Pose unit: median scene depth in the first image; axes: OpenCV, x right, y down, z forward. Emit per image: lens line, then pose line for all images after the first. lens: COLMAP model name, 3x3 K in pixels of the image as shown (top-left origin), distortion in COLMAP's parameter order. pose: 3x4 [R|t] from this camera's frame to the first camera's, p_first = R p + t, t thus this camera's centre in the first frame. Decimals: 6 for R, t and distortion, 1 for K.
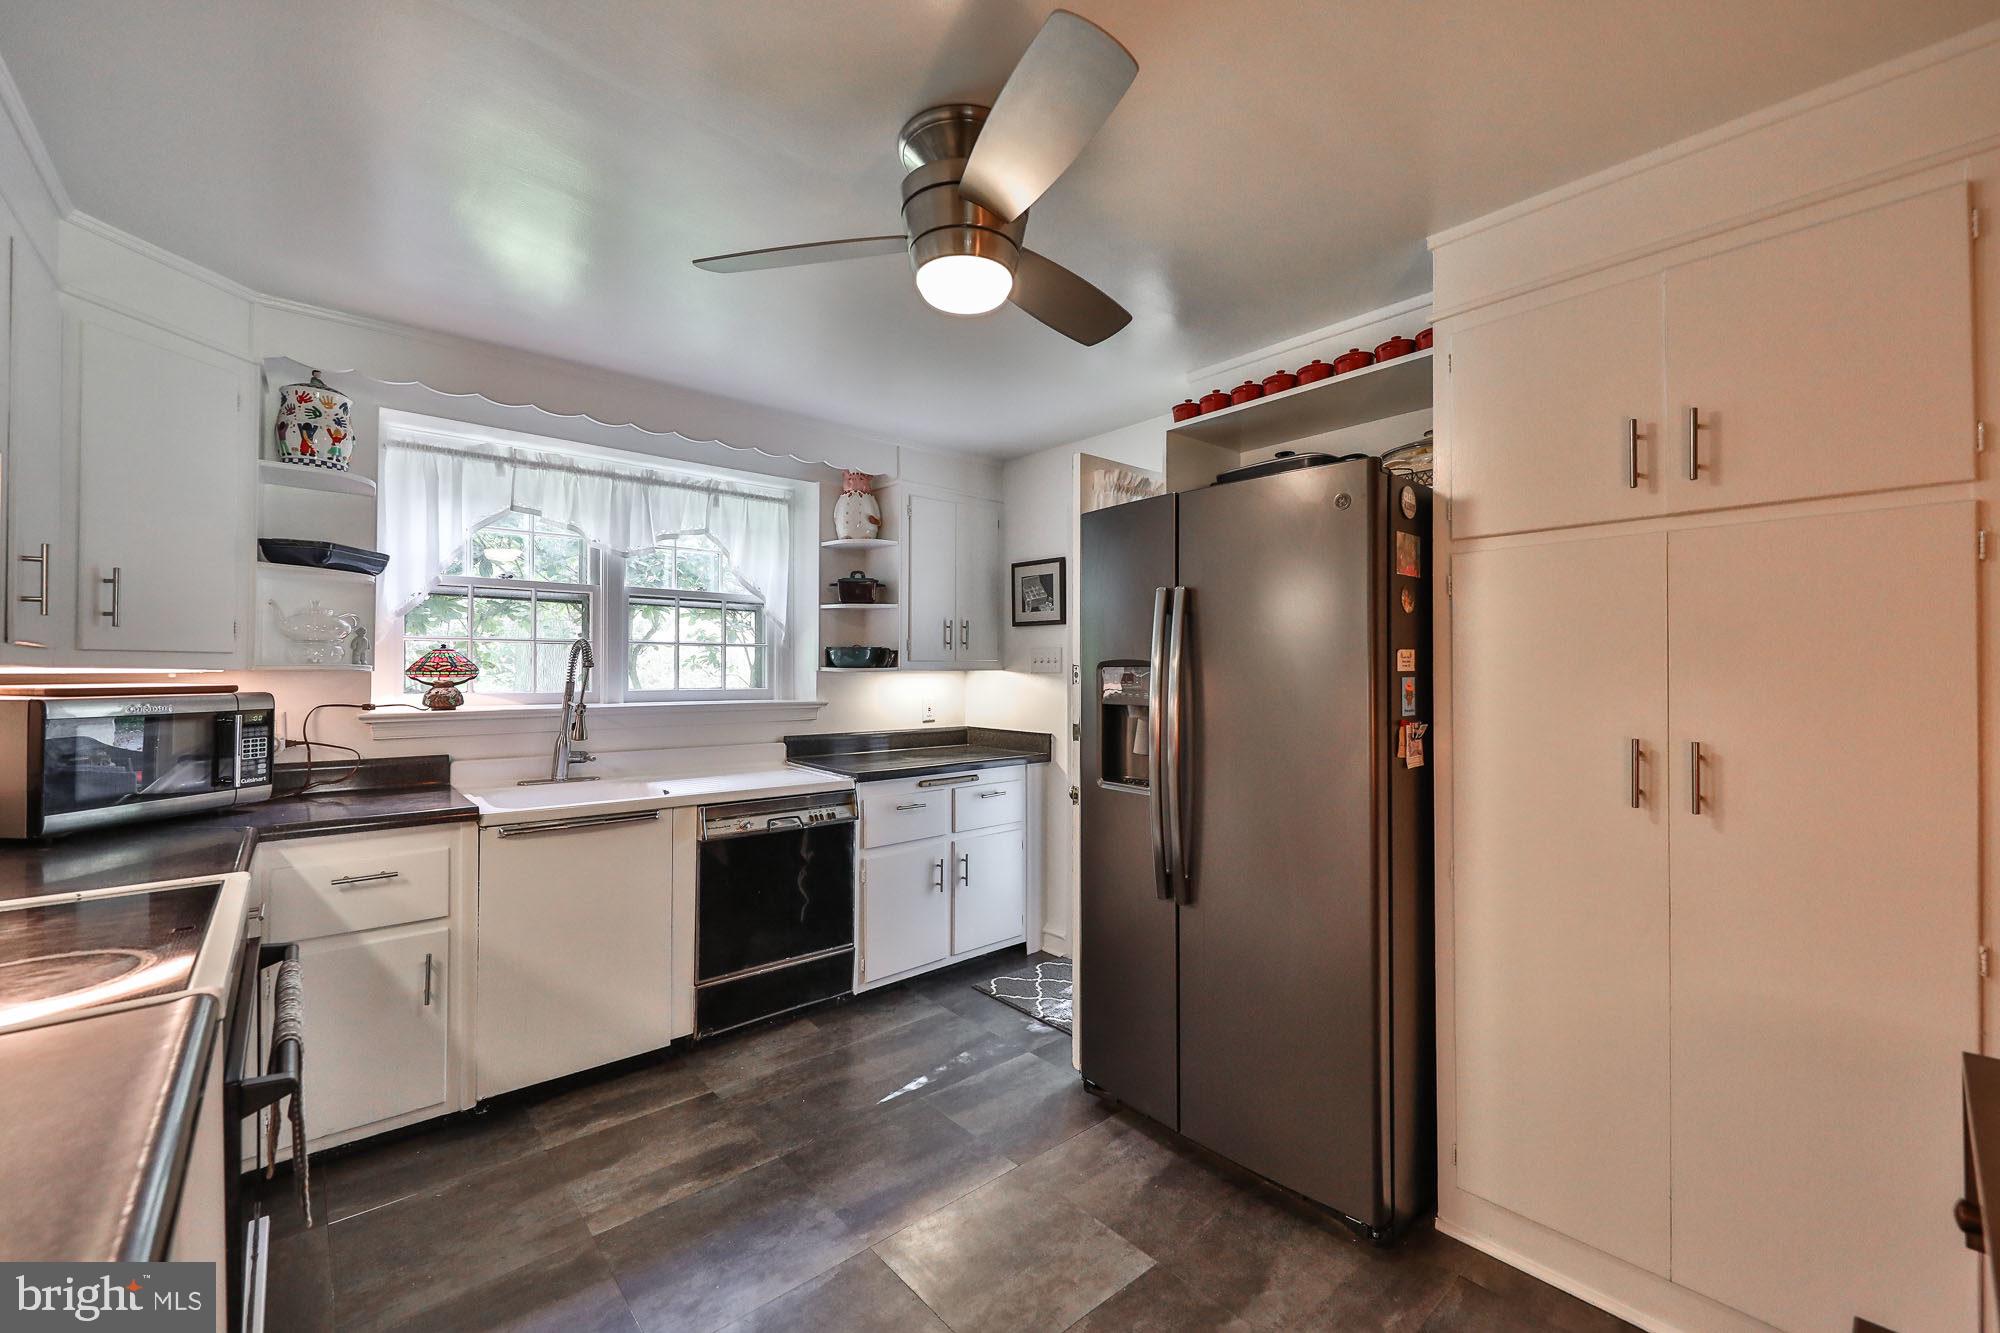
lens RADIAL K [[808.4, 0, 1029.2], [0, 808.4, 663.3], [0, 0, 1]] dist [0.022805, -0.009173]
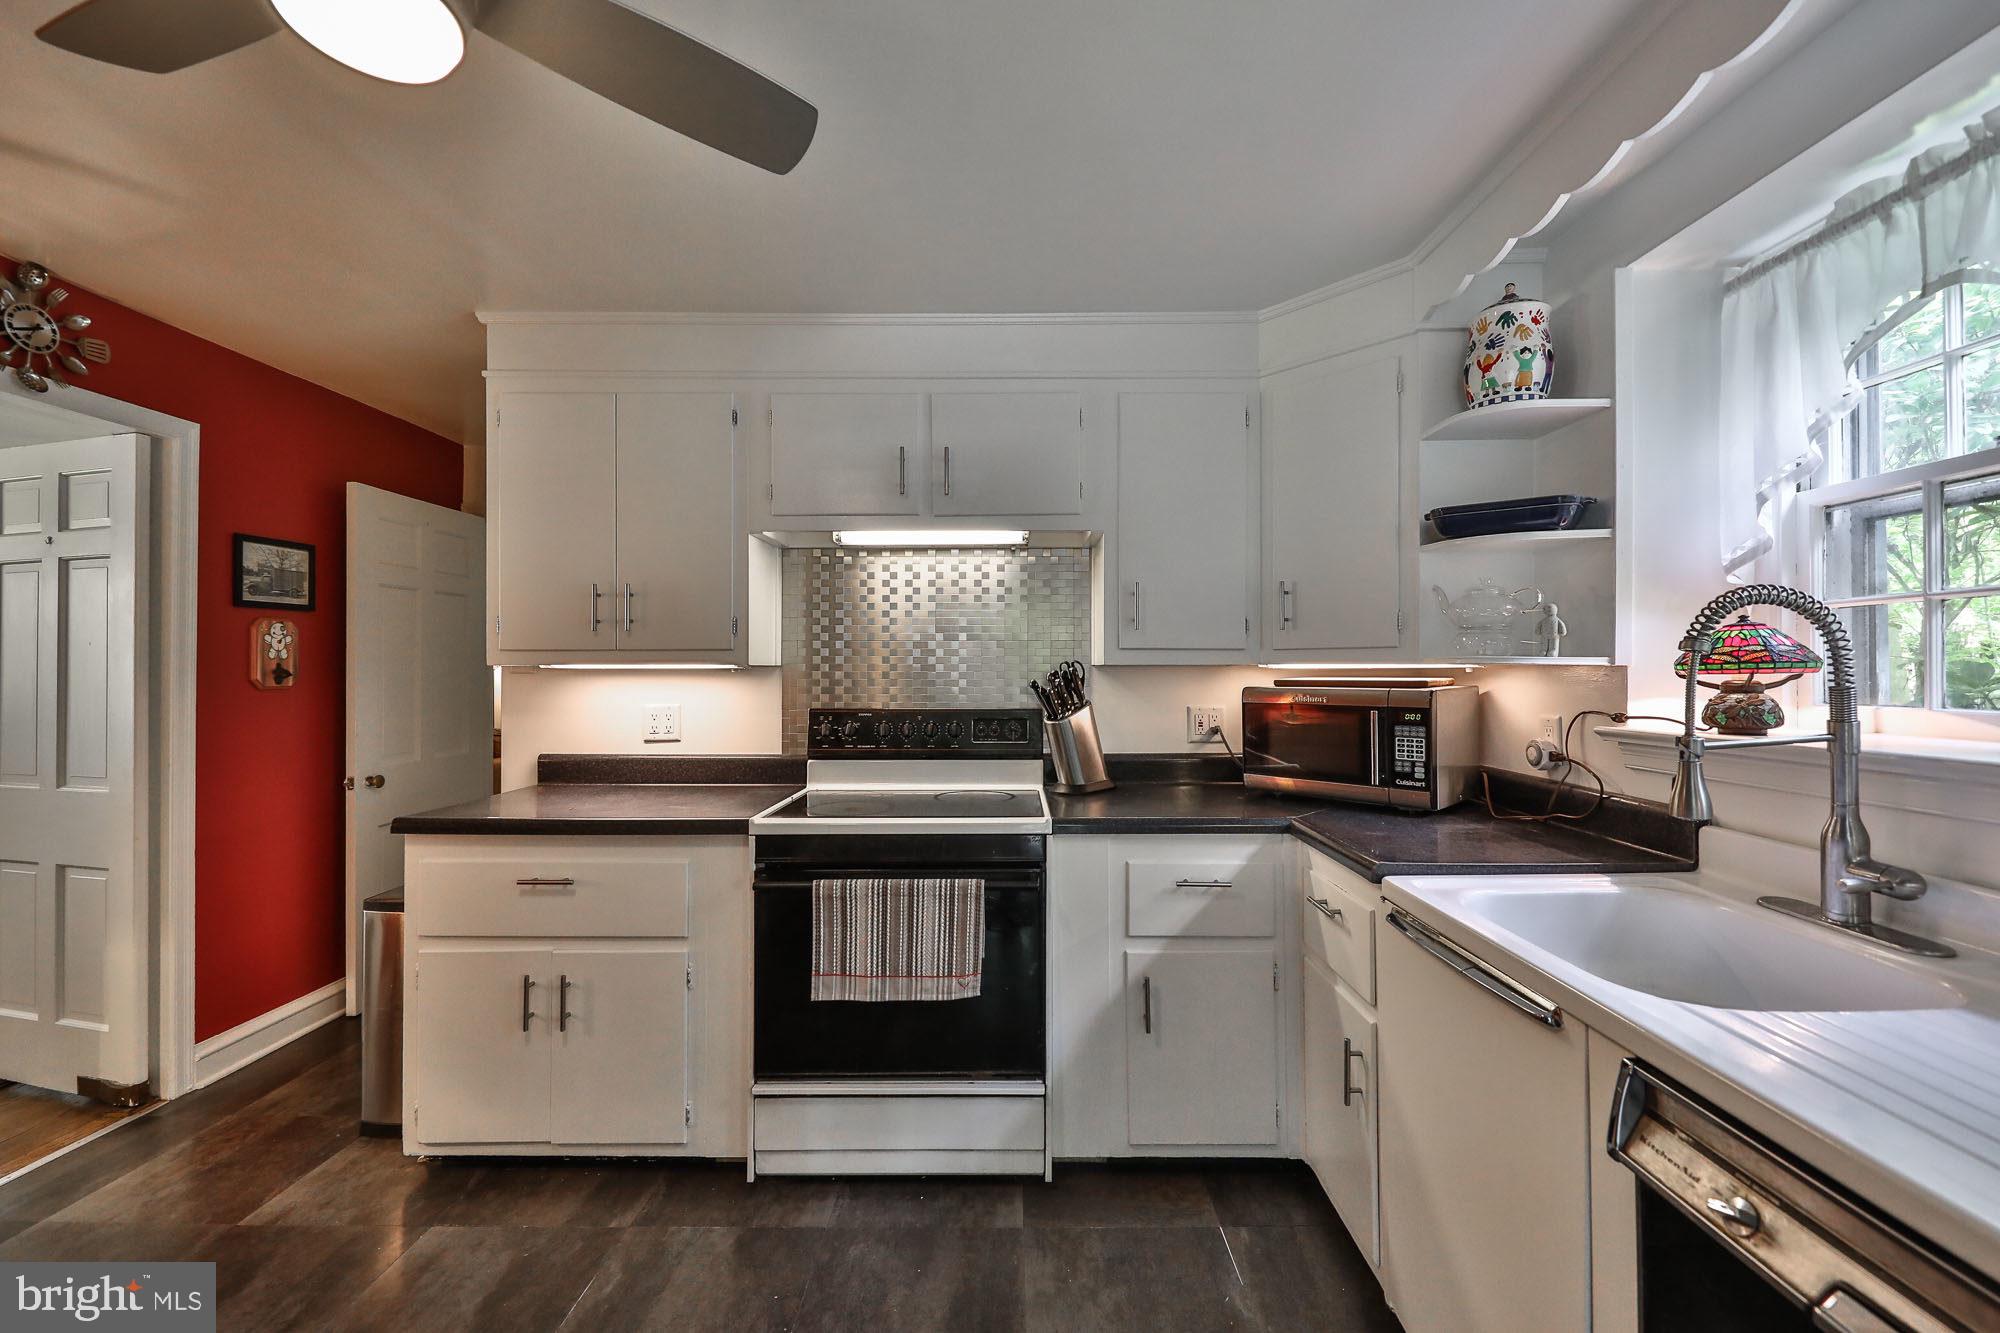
lens RADIAL K [[813.3, 0, 1003.4], [0, 813.3, 662.6], [0, 0, 1]] dist [0.019150, -0.008667]
pose [[-0.690916, -0.006545, -0.722906, 0.030755], [0.008871, 0.999807, -0.017530, 0.014282], [0.722881, -0.018524, -0.690724, 1.022161]]
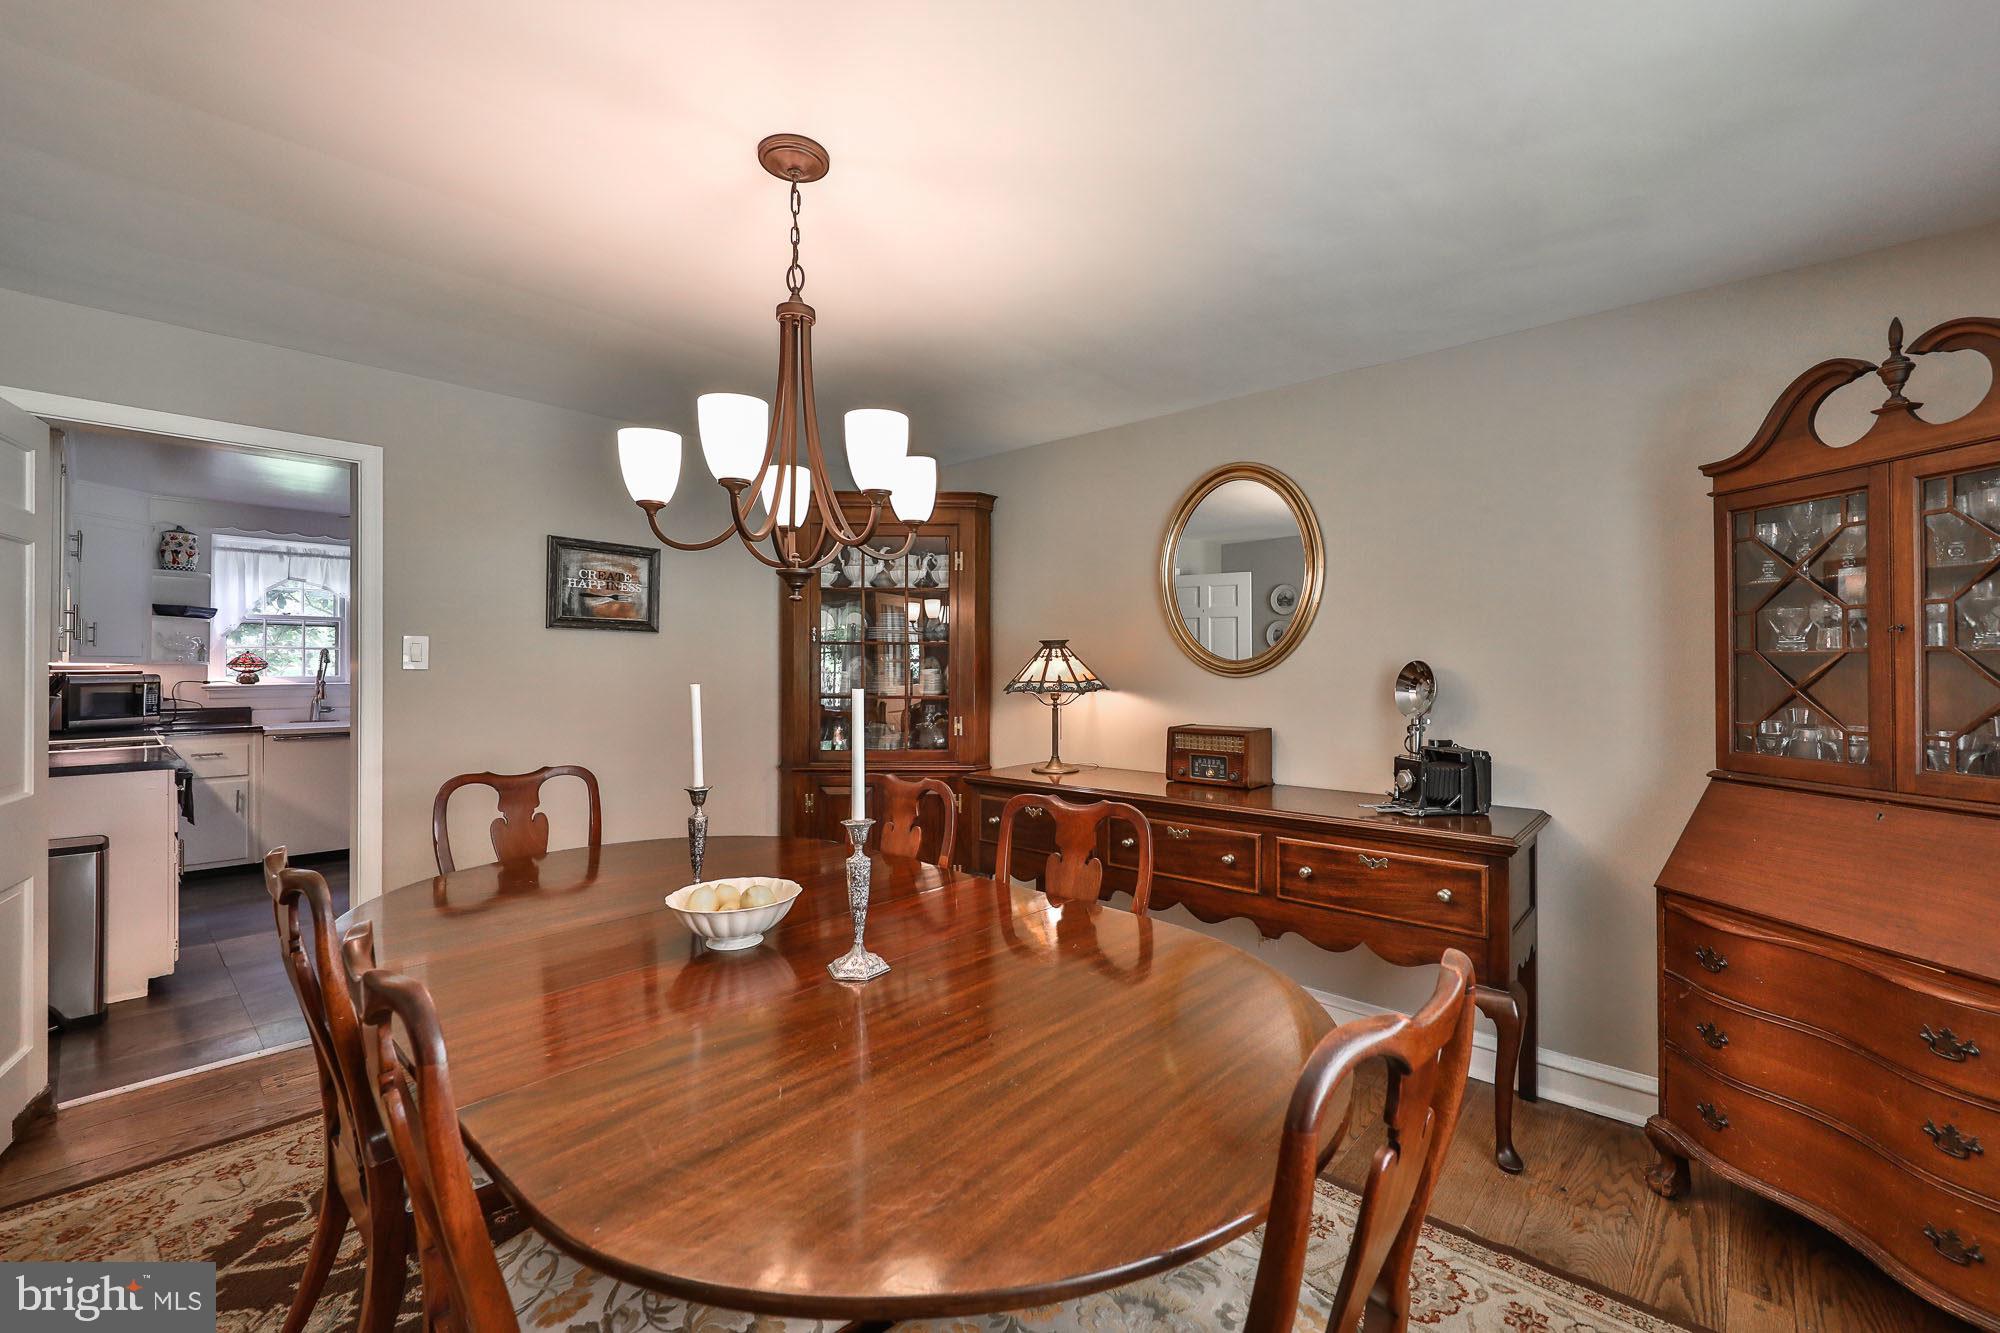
lens RADIAL K [[808.4, 0, 1029.2], [0, 808.4, 663.3], [0, 0, 1]] dist [0.022805, -0.009173]
pose [[0.992695, -0.001335, 0.120646, 0.911092], [0.000457, 0.999973, 0.007304, -0.006916], [-0.120652, -0.007196, 0.992669, -1.184425]]
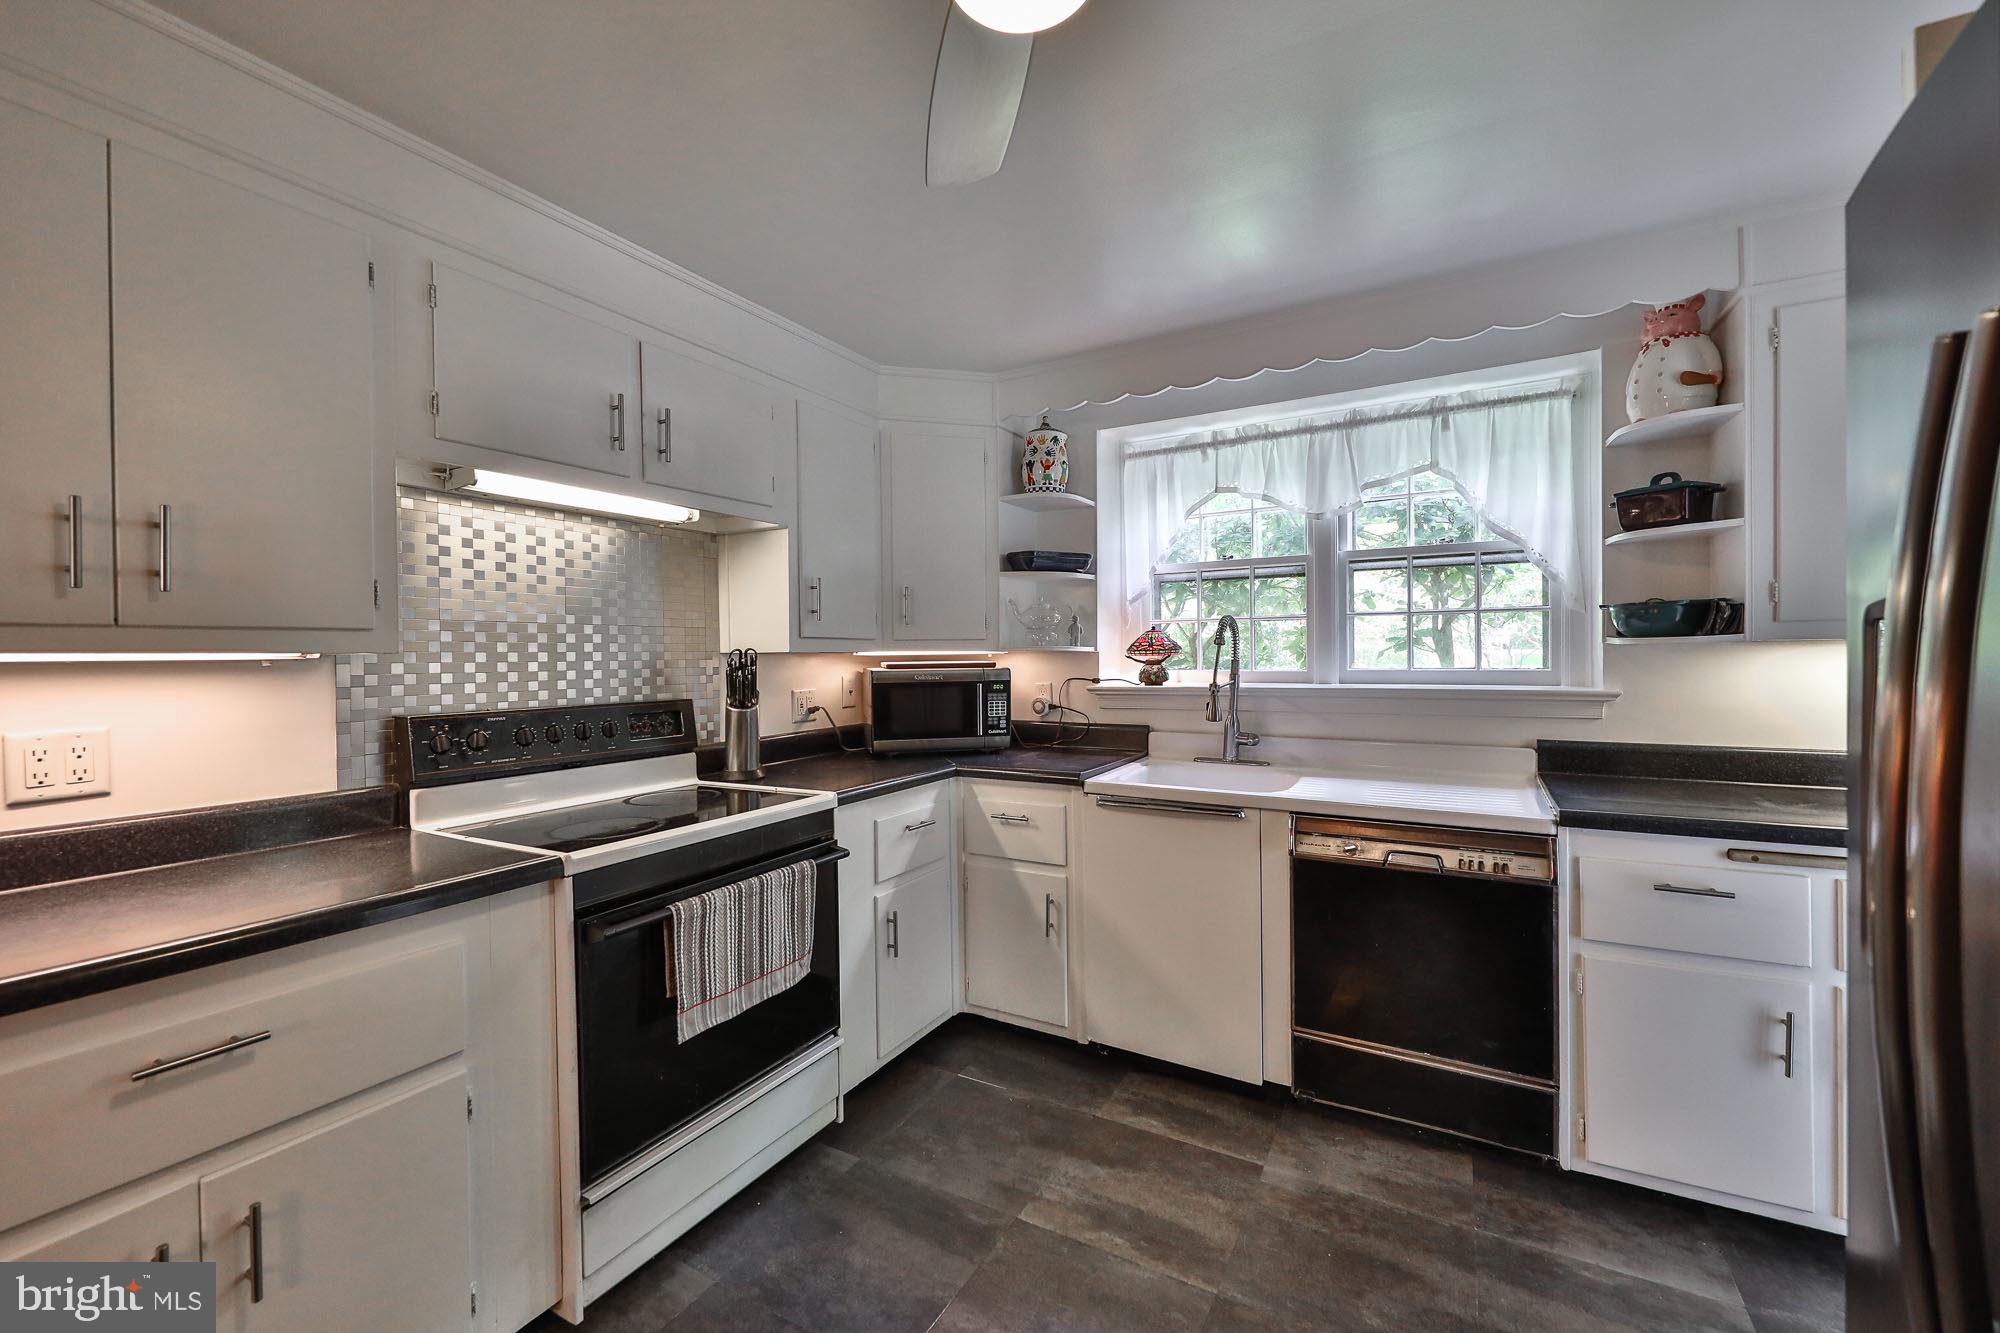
lens RADIAL K [[808.4, 0, 1029.2], [0, 808.4, 663.3], [0, 0, 1]] dist [0.022805, -0.009173]
pose [[0.317196, 0.005541, -0.948344, 0.278126], [0.022168, 0.999666, 0.013256, 0.008772], [0.948101, -0.025227, 0.316968, 0.487195]]
